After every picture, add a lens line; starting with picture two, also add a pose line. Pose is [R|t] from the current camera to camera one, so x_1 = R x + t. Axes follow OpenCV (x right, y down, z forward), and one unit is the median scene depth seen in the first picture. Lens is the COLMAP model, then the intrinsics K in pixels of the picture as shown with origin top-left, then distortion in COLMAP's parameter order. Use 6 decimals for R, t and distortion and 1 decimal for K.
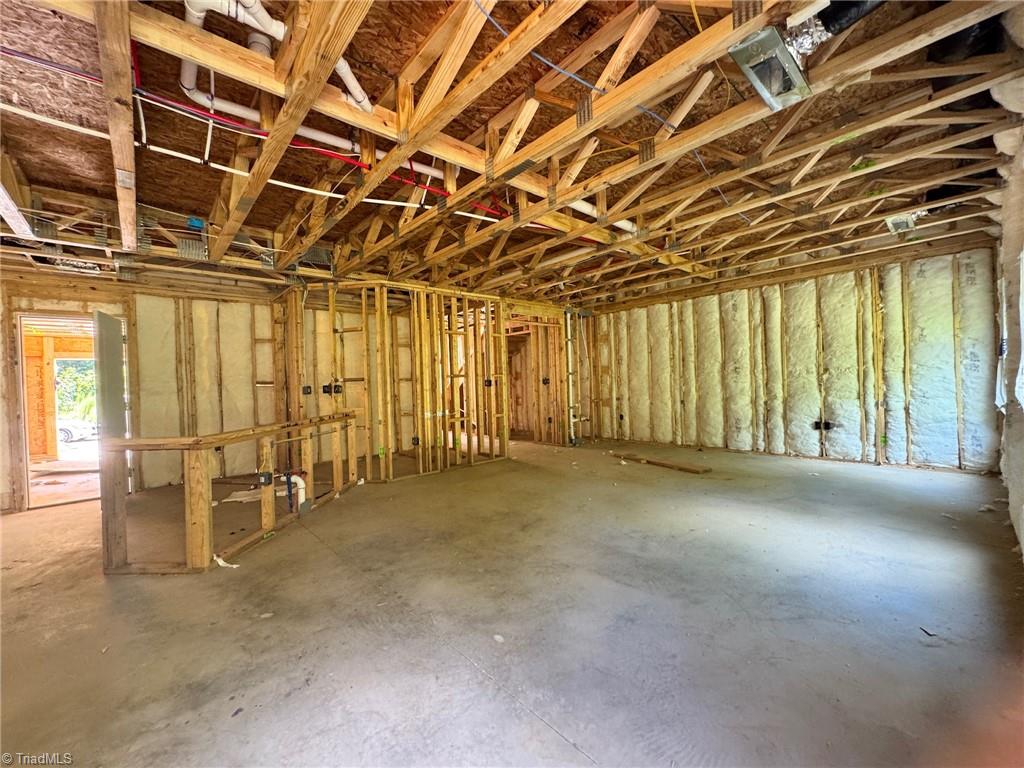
lens RADIAL K [[411.4, 0, 510.7], [0, 411.4, 383.3], [0, 0, 1]] dist [-0.003708, 0.000609]
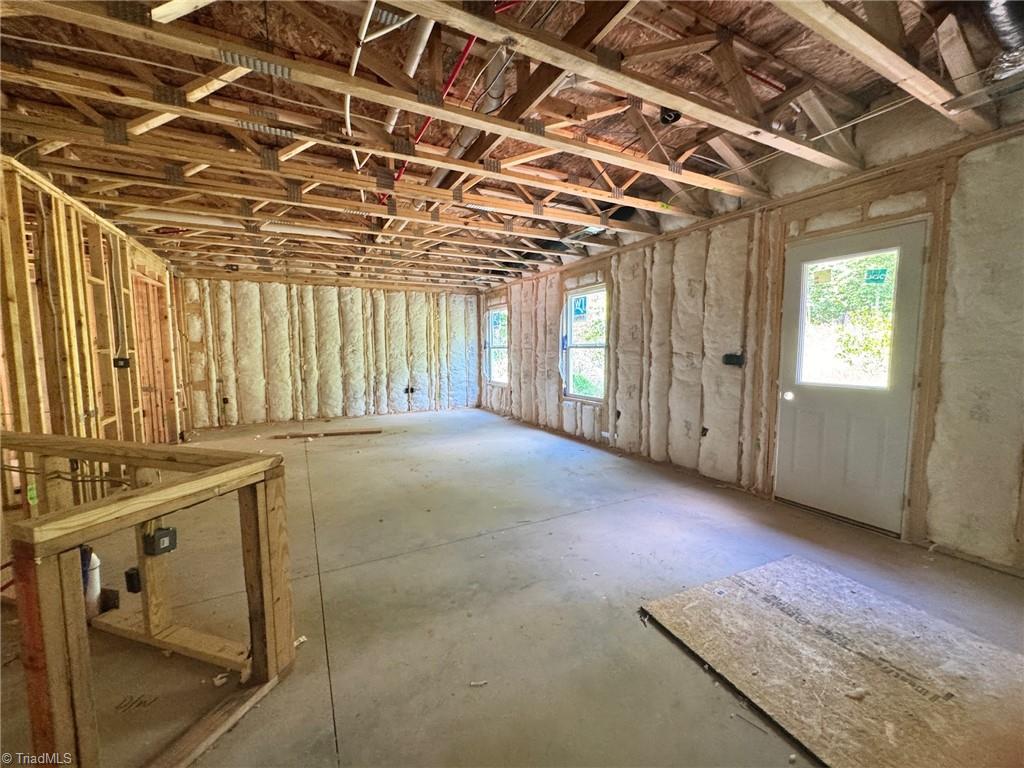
lens RADIAL K [[411.4, 0, 512.0], [0, 411.4, 384.0], [0, 0, 1]] dist [-0.003708, 0.000609]
pose [[0.243215, -0.051699, 0.968594, -0.622492], [0.000506, 0.998585, 0.053173, -0.001292], [-0.969972, -0.012443, 0.242897, 0.263981]]
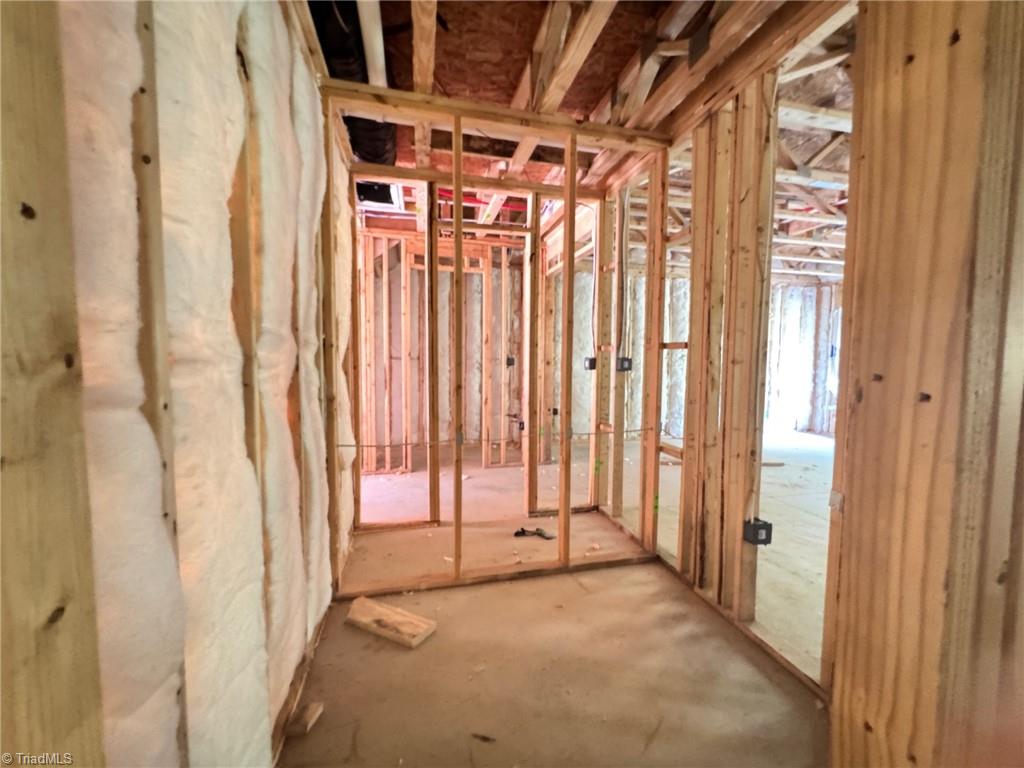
lens RADIAL K [[411.4, 0, 515.8], [0, 411.4, 380.6], [0, 0, 1]] dist [-0.003708, 0.000609]
pose [[0.470375, -0.009487, 0.882416, -0.620204], [-0.021769, 0.999513, 0.022350, 0.012567], [-0.882198, -0.029723, 0.469939, 1.010280]]
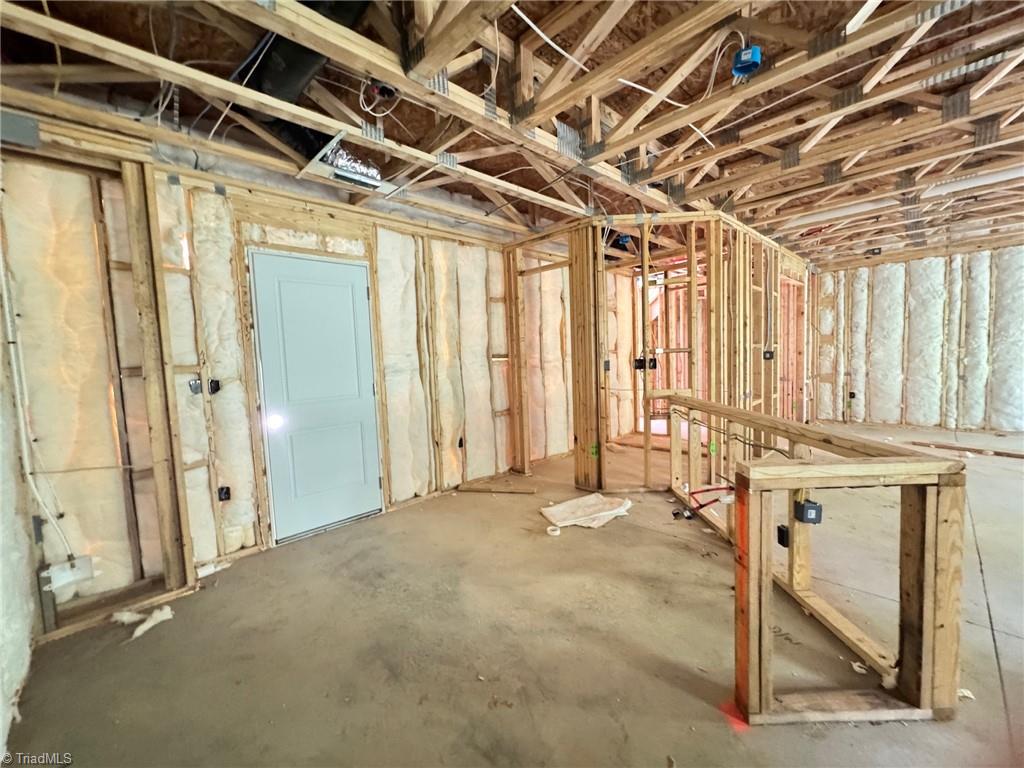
lens RADIAL K [[411.4, 0, 512.6], [0, 411.4, 383.4], [0, 0, 1]] dist [-0.003708, 0.000609]
pose [[0.999213, -0.007498, 0.038950, -0.659744], [0.005041, 0.998013, 0.062809, 0.001832], [-0.039343, -0.062564, 0.997265, 0.263853]]
